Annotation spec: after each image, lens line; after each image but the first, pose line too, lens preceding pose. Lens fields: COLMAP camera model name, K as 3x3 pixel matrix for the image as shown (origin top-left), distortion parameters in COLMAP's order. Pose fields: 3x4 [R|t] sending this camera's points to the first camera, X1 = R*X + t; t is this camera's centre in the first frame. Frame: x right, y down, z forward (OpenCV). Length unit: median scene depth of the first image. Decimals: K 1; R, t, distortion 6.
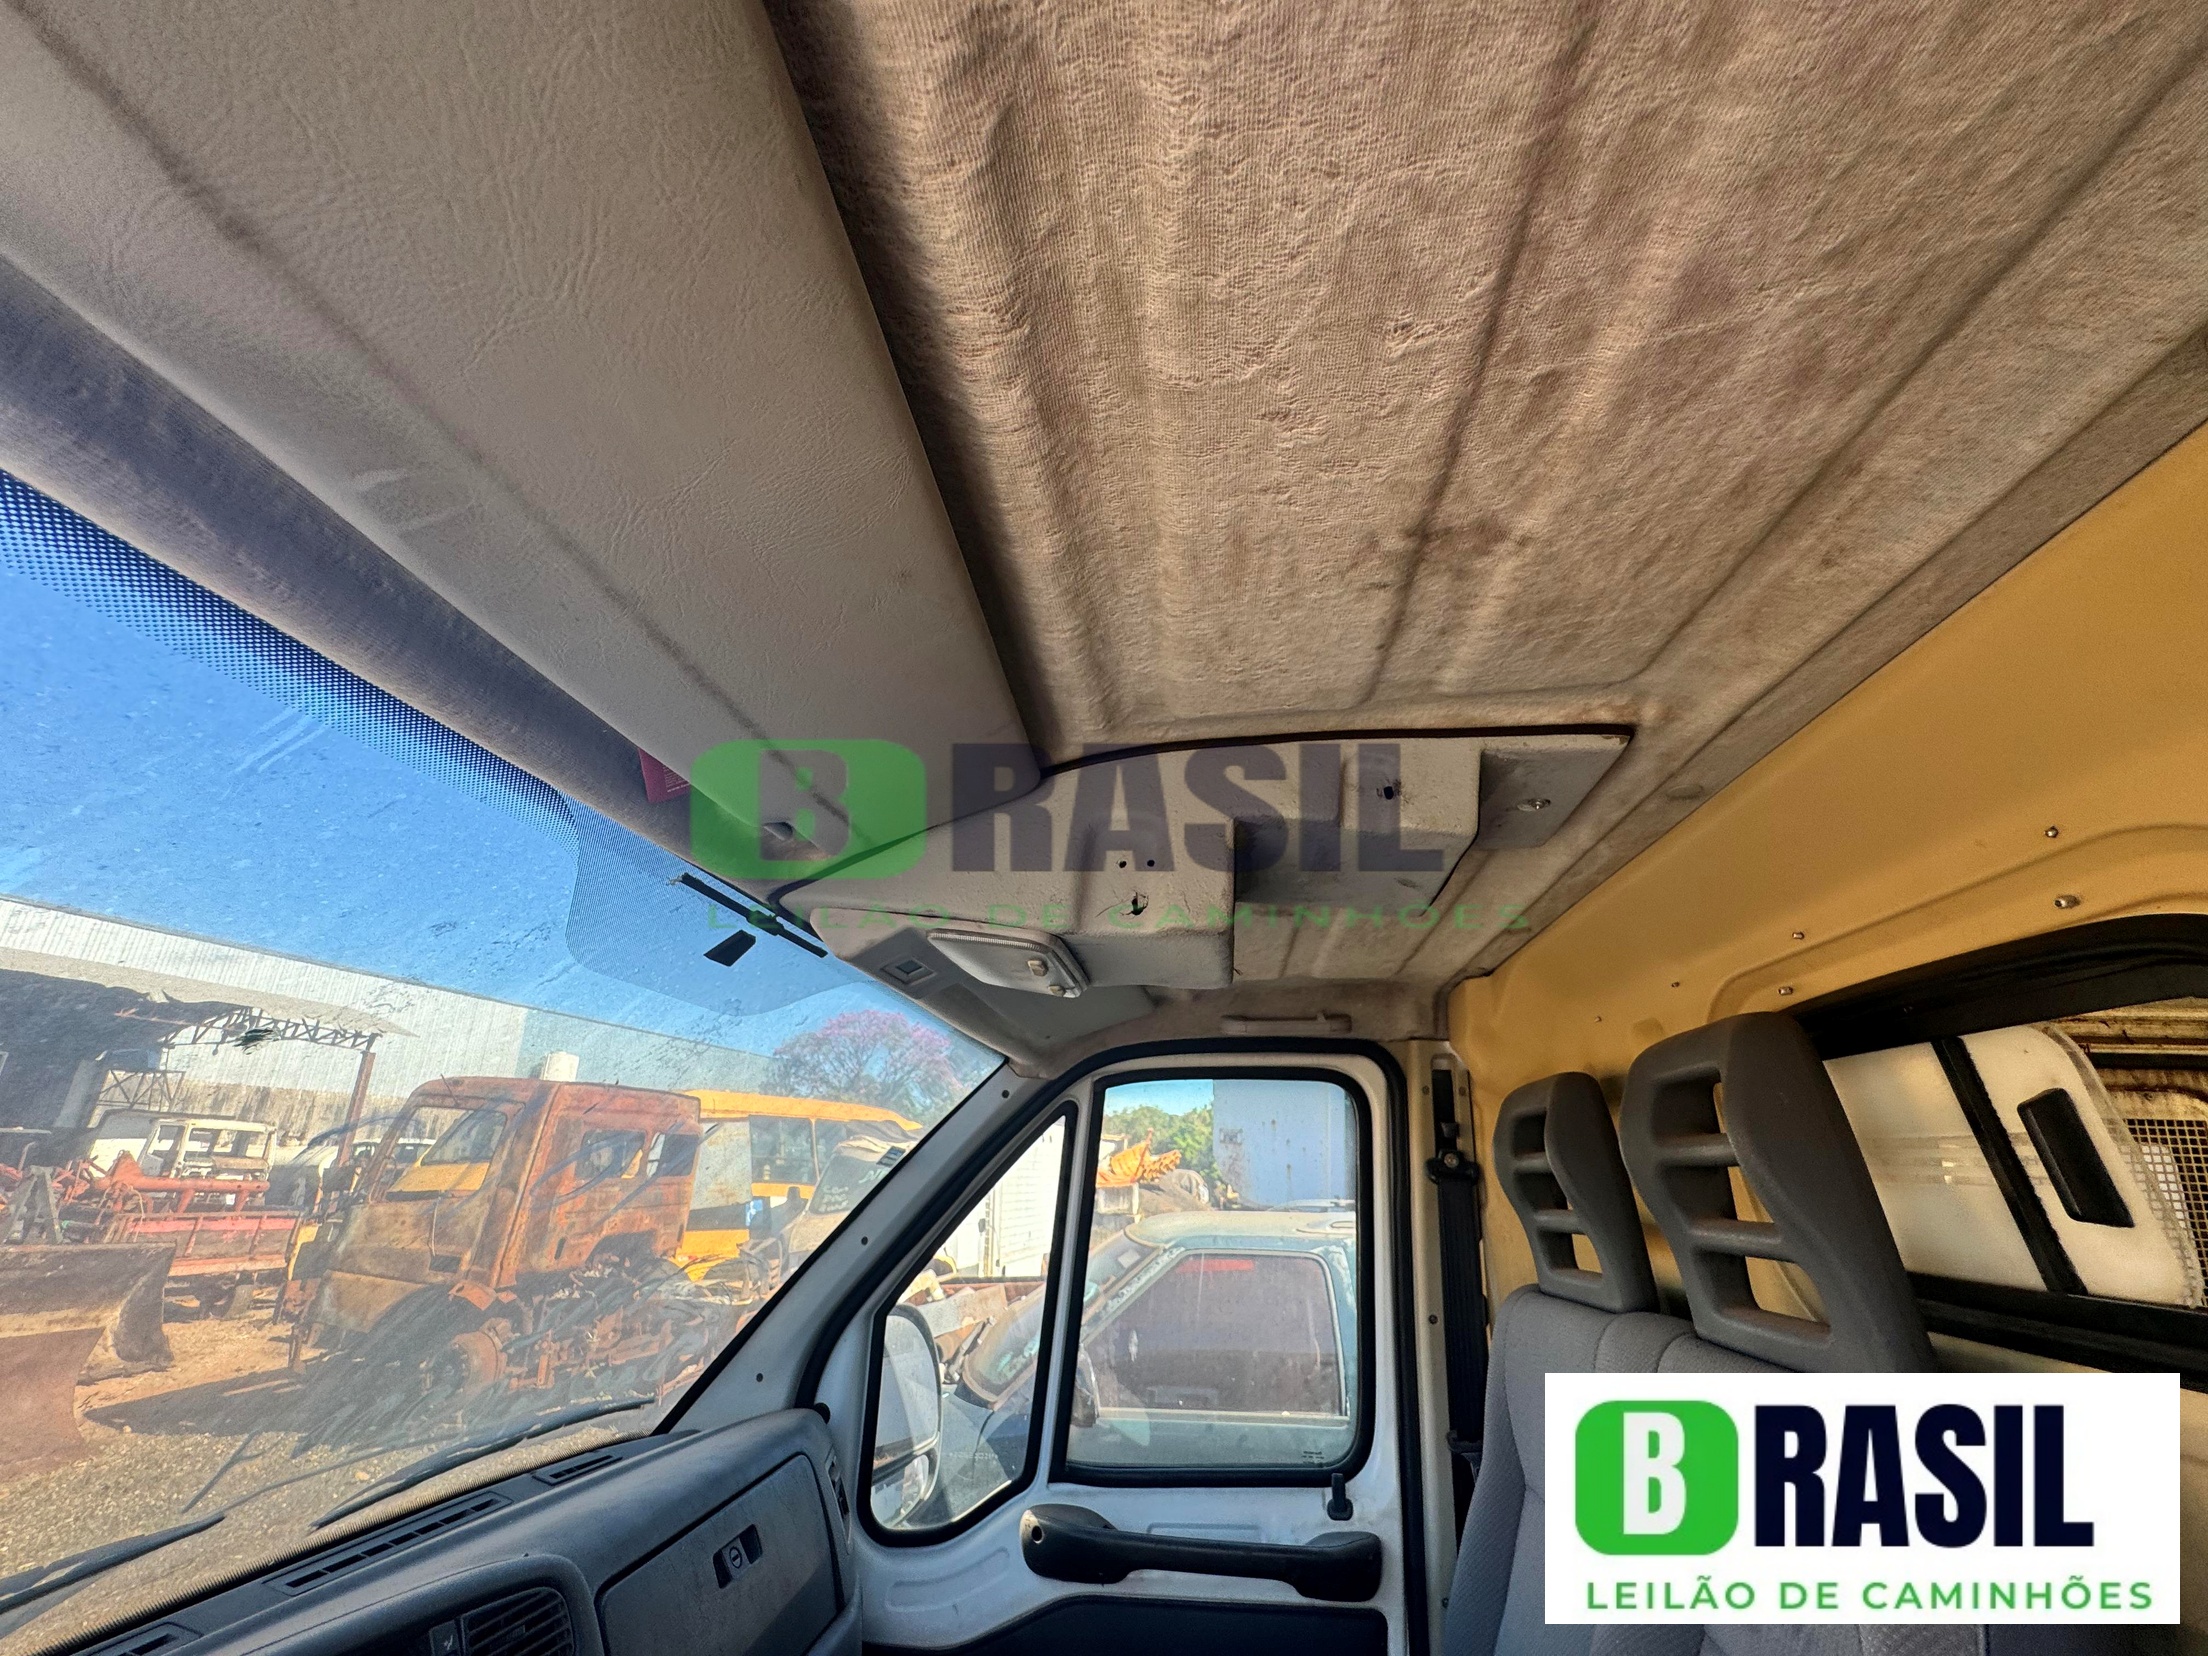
lens RADIAL K [[889.9, 0, 1103.0], [0, 889.9, 832.0], [0, 0, 1]] dist [-0.003549, -0.000032]
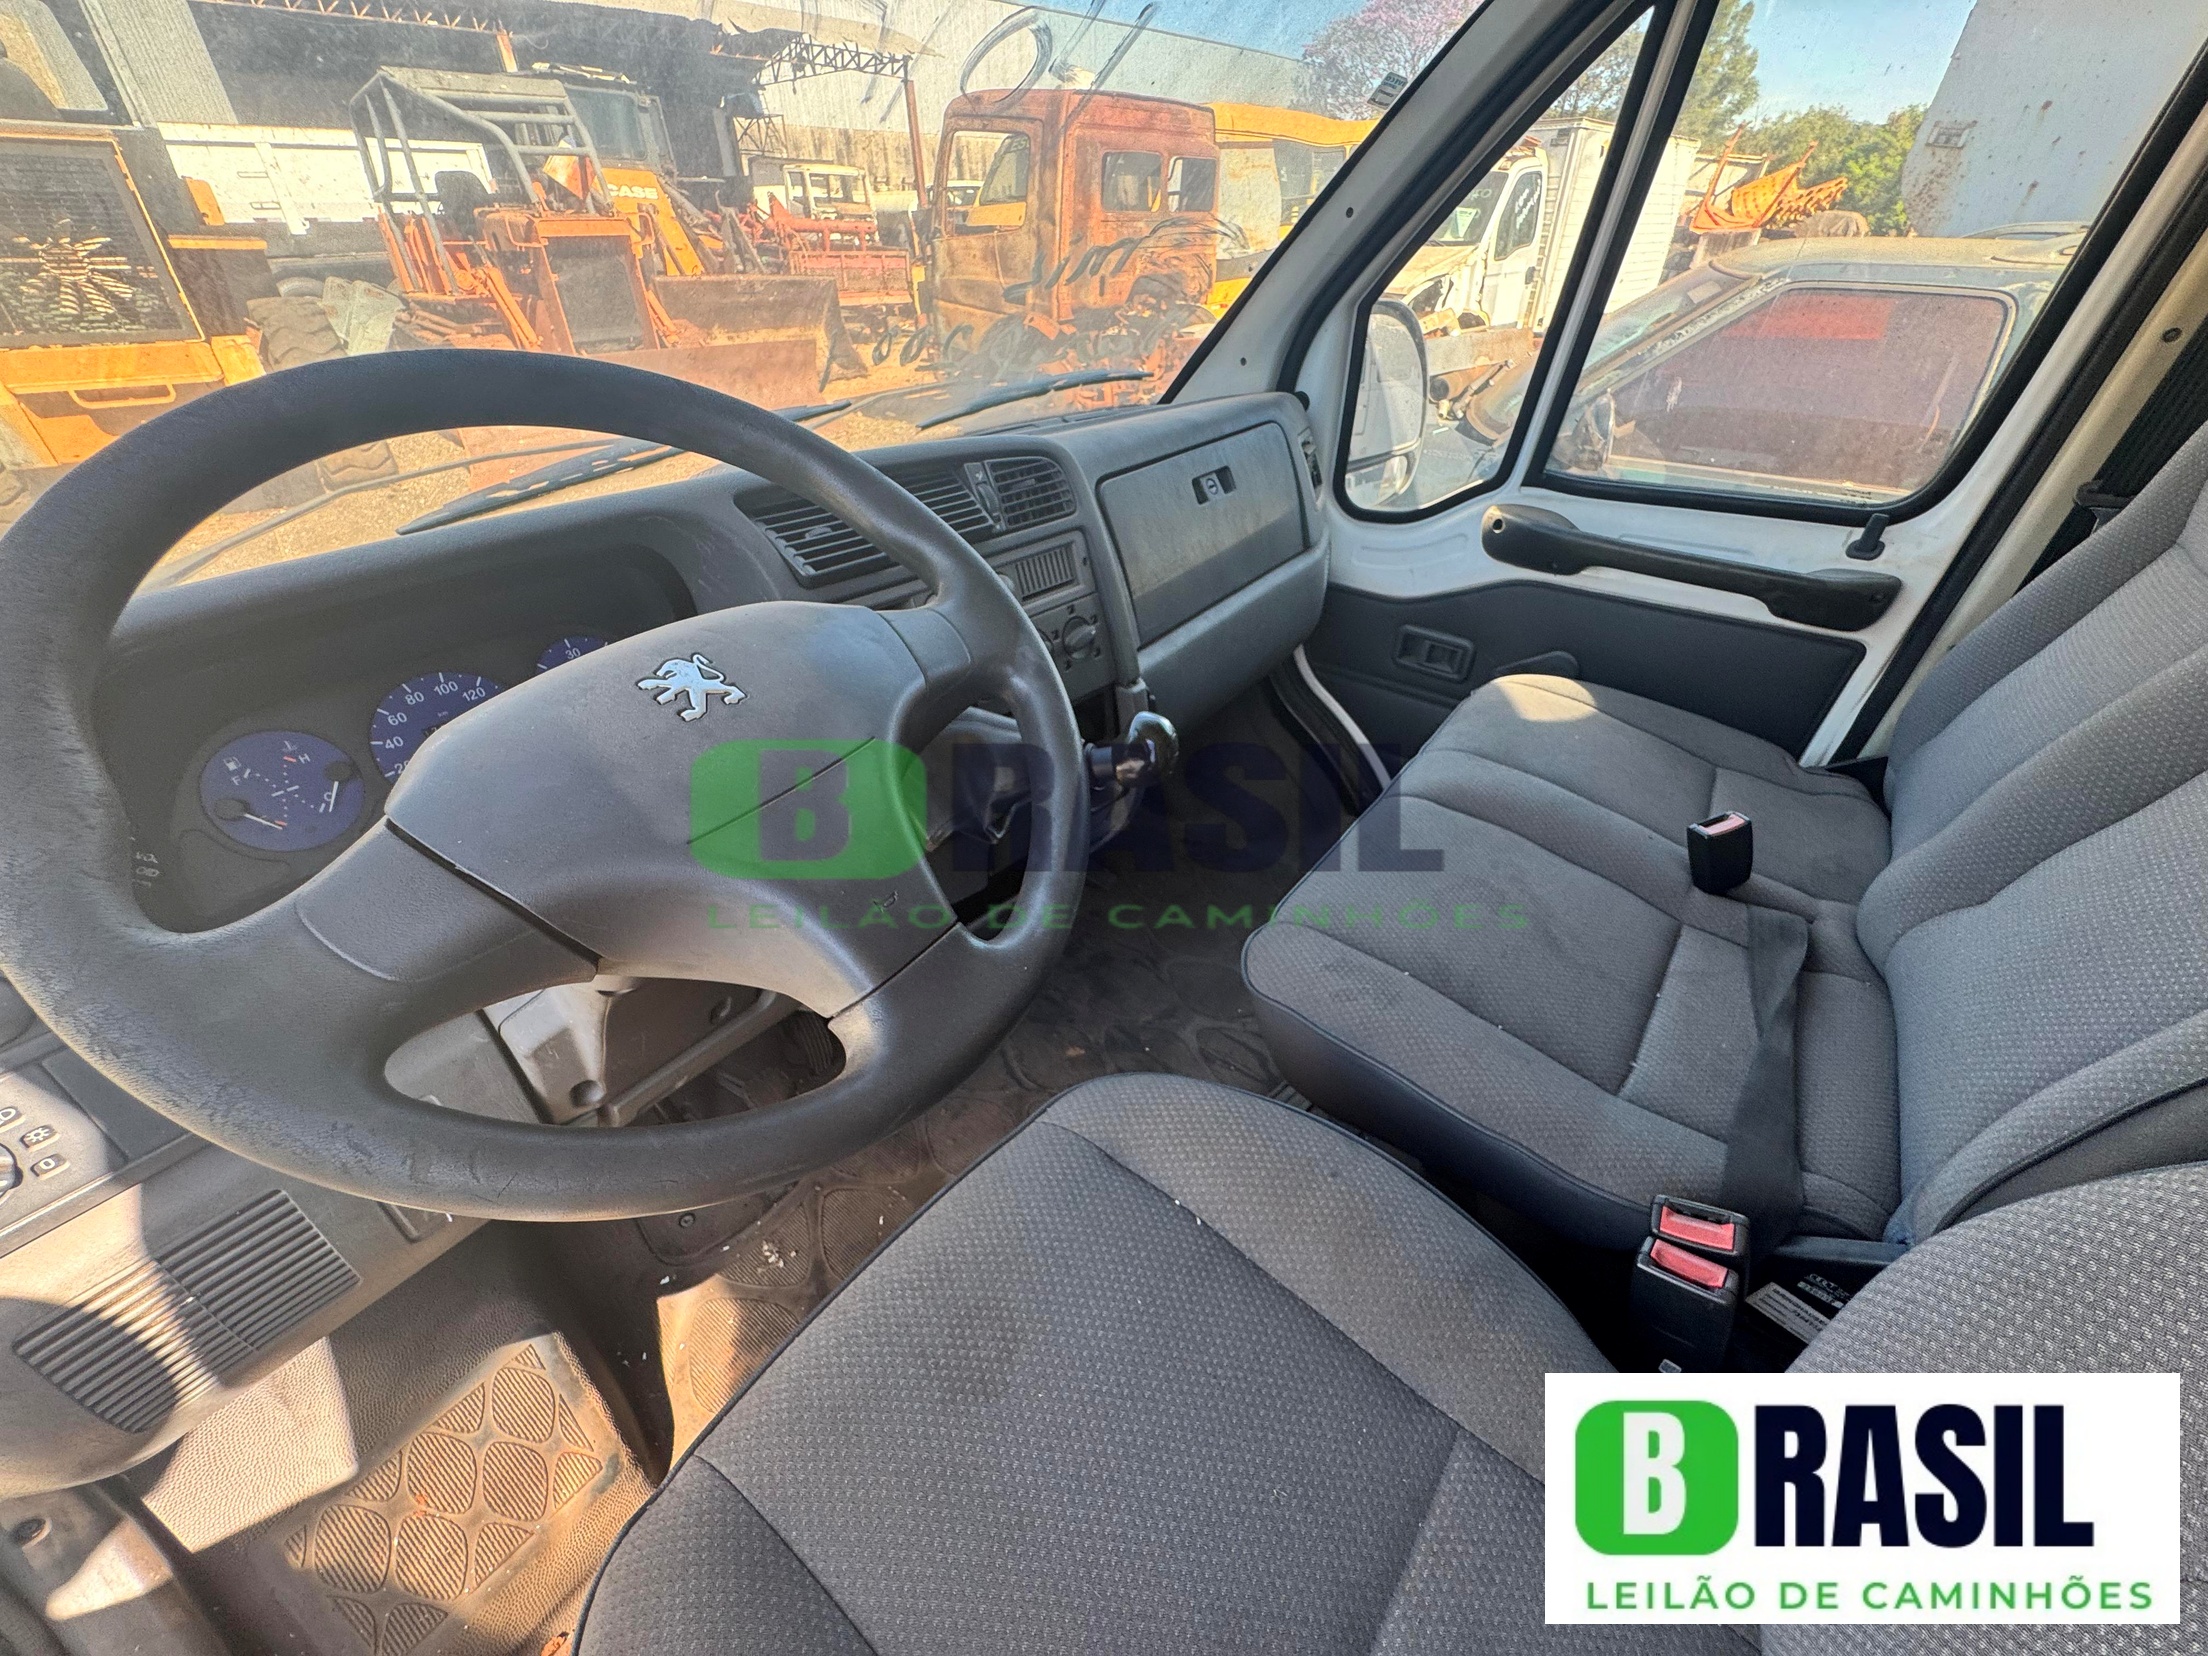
lens RADIAL K [[889.9, 0, 1103.0], [0, 889.9, 832.0], [0, 0, 1]] dist [-0.003549, -0.000032]
pose [[0.869743, 0.277467, -0.408116, 0.021858], [0.179891, 0.591825, 0.785737, 0.047860], [0.459549, -0.756806, 0.464822, 0.015562]]
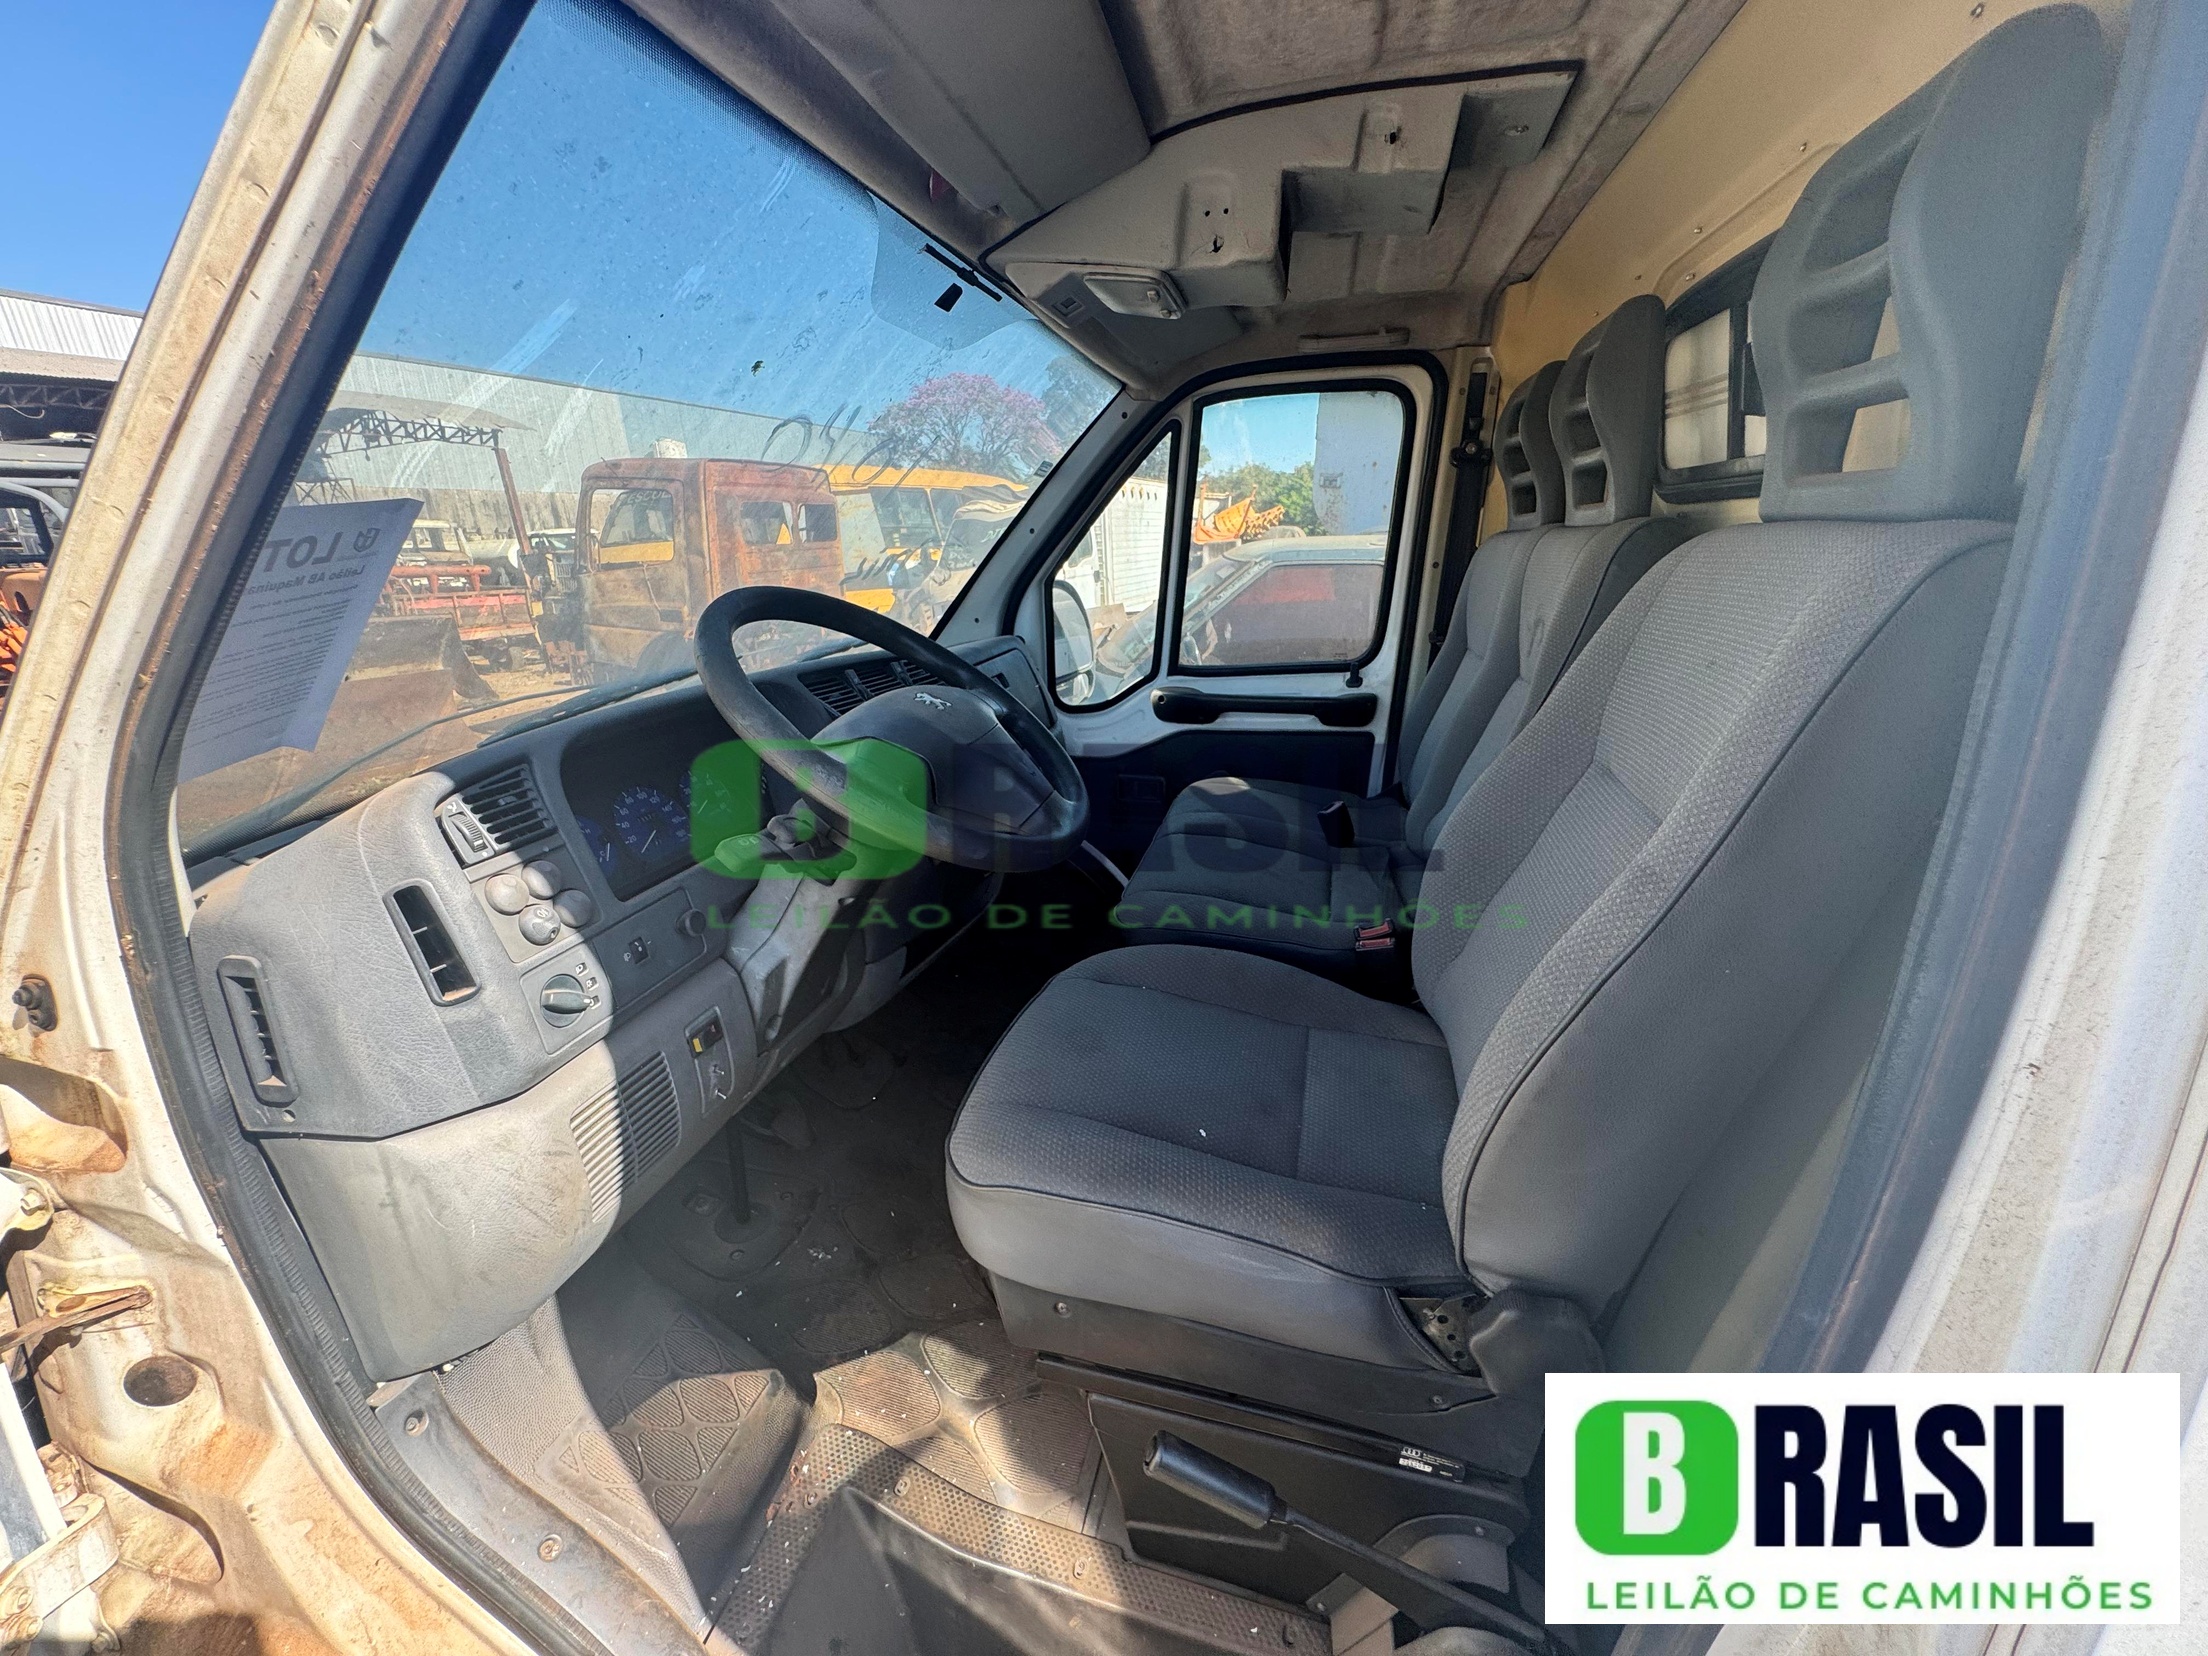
lens RADIAL K [[884.8, 0, 1104.0], [0, 884.8, 828.0], [0, 0, 1]] dist [-0.004804, -0.000111]
pose [[0.993073, -0.004643, -0.117404, 0.004470], [0.077835, 0.774521, 0.627742, -0.025142], [0.088017, -0.632532, 0.769517, -0.189966]]
